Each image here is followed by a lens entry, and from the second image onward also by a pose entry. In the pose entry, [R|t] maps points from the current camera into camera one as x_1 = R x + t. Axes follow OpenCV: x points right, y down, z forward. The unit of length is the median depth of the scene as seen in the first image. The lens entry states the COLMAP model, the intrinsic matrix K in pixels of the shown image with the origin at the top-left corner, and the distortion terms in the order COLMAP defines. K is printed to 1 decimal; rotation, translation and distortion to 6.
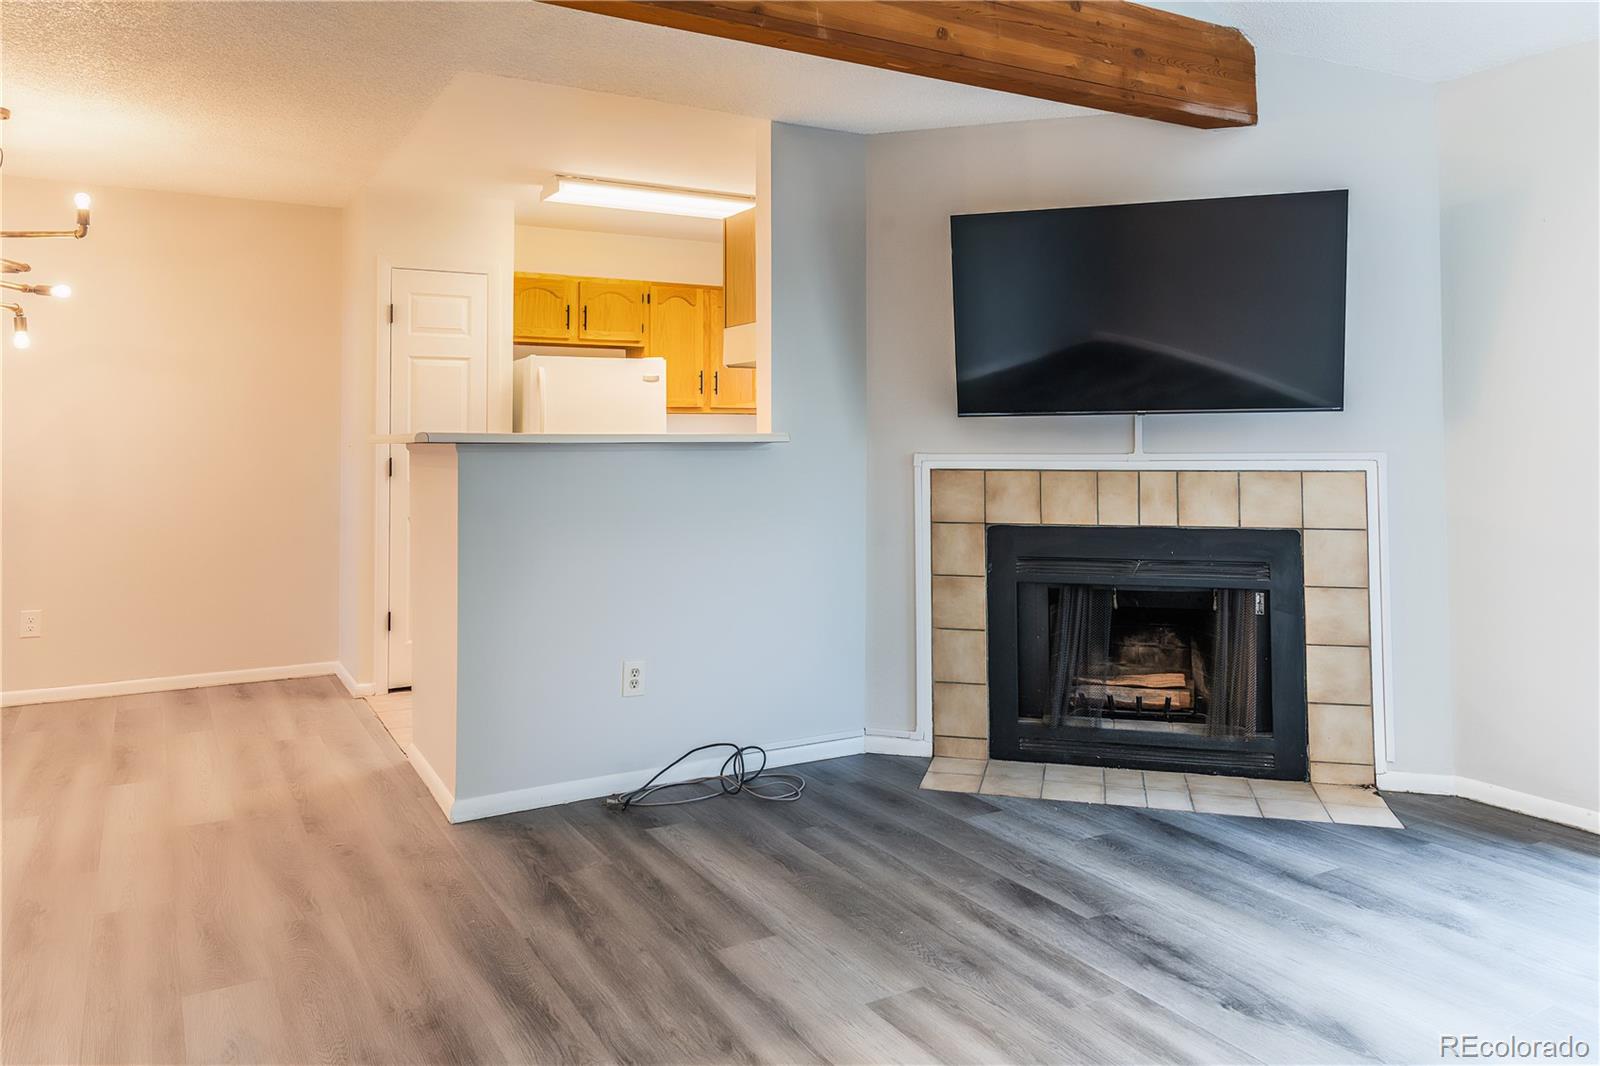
lens RADIAL K [[1145.4, 0, 730.9], [0, 1145.4, 412.6], [0, 0, 1]] dist [0.021879, -0.008724]
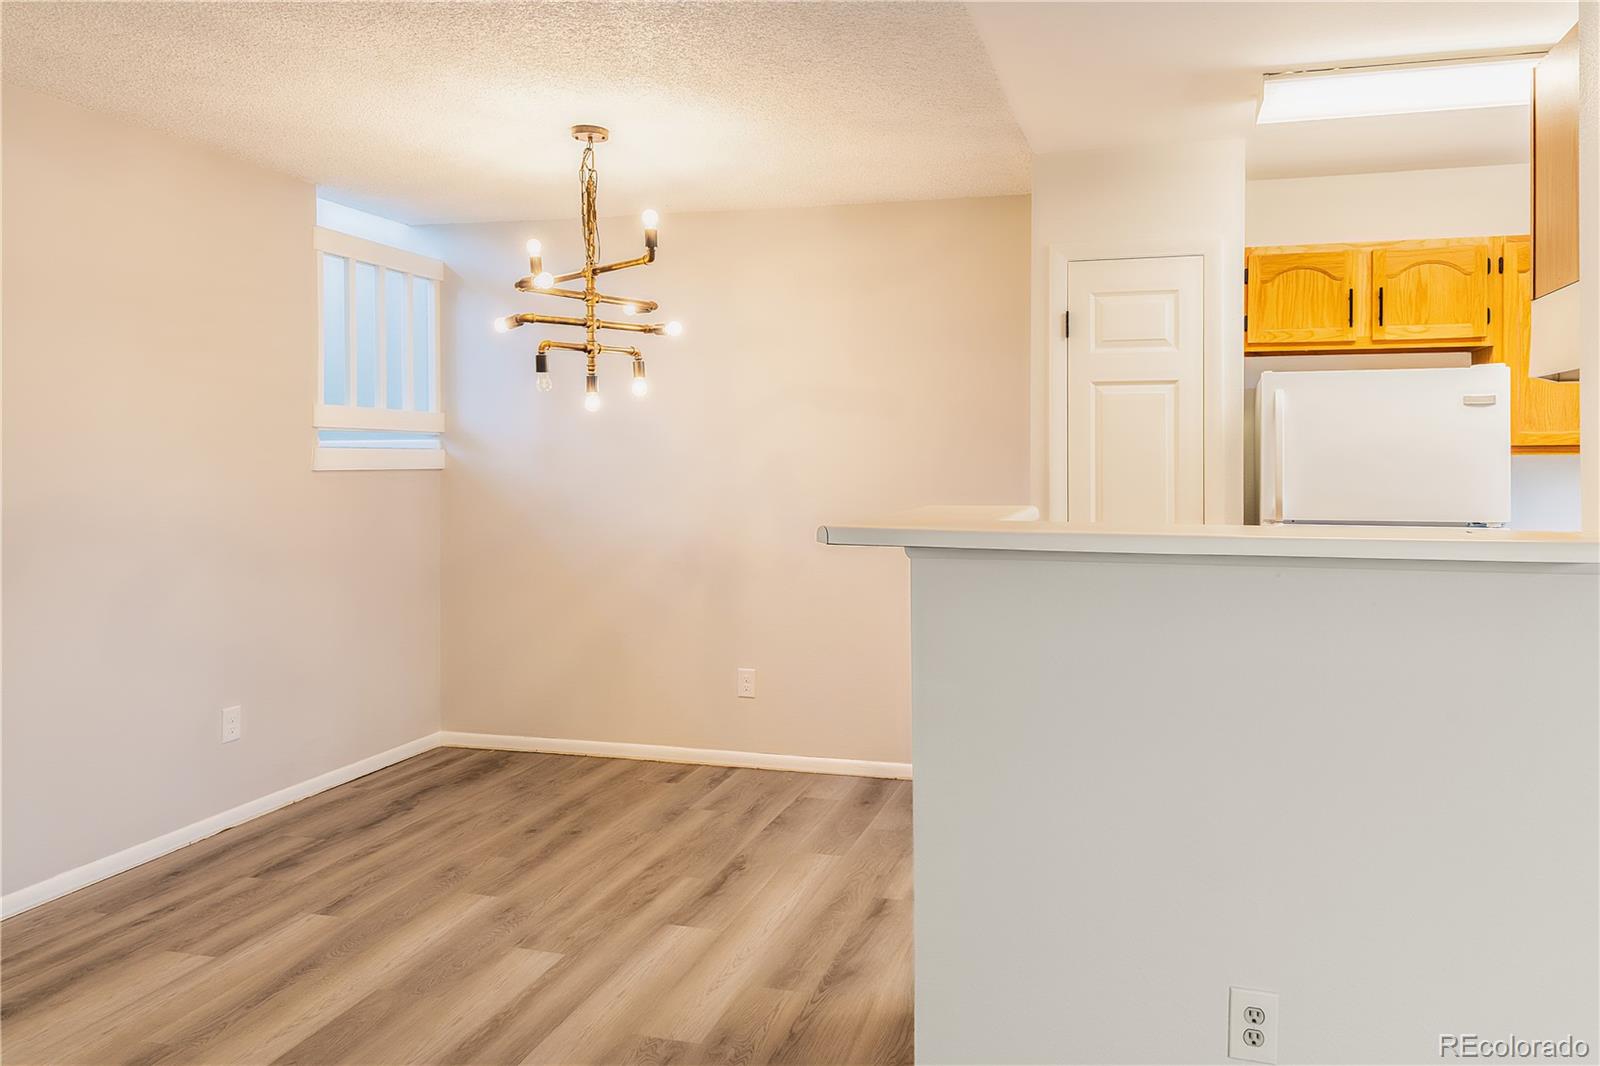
lens RADIAL K [[1097.0, 0, 870.5], [0, 1097.0, 467.9], [0, 0, 1]] dist [0.010733, 0.000495]
pose [[0.746930, 0.010756, -0.664816, 0.107362], [0.014304, 0.999378, 0.032239, -0.026838], [0.664749, -0.033590, 0.746311, 0.556134]]
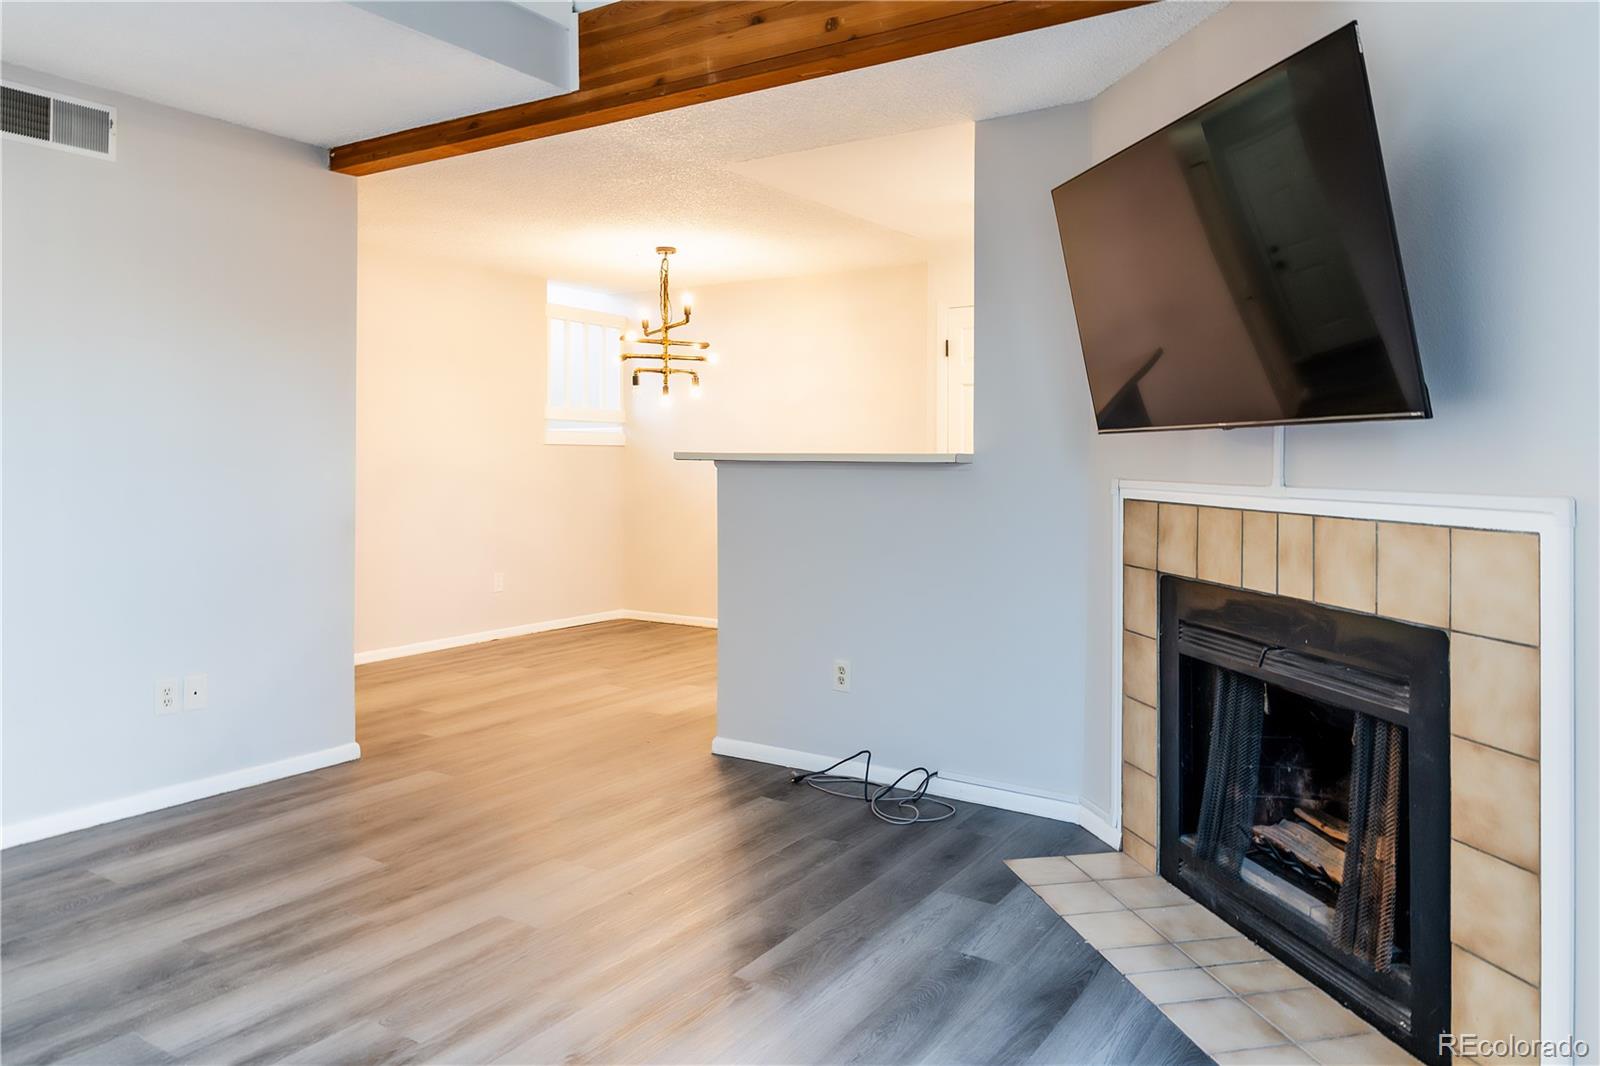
lens RADIAL K [[1070.8, 0, 735.8], [0, 1070.8, 461.8], [0, 0, 1]] dist [0.016638, -0.003327]
pose [[0.452538, 0.011545, -0.891670, 0.801572], [0.014161, 0.999697, 0.020131, 0.004375], [0.891633, -0.021737, 0.452237, 0.458224]]
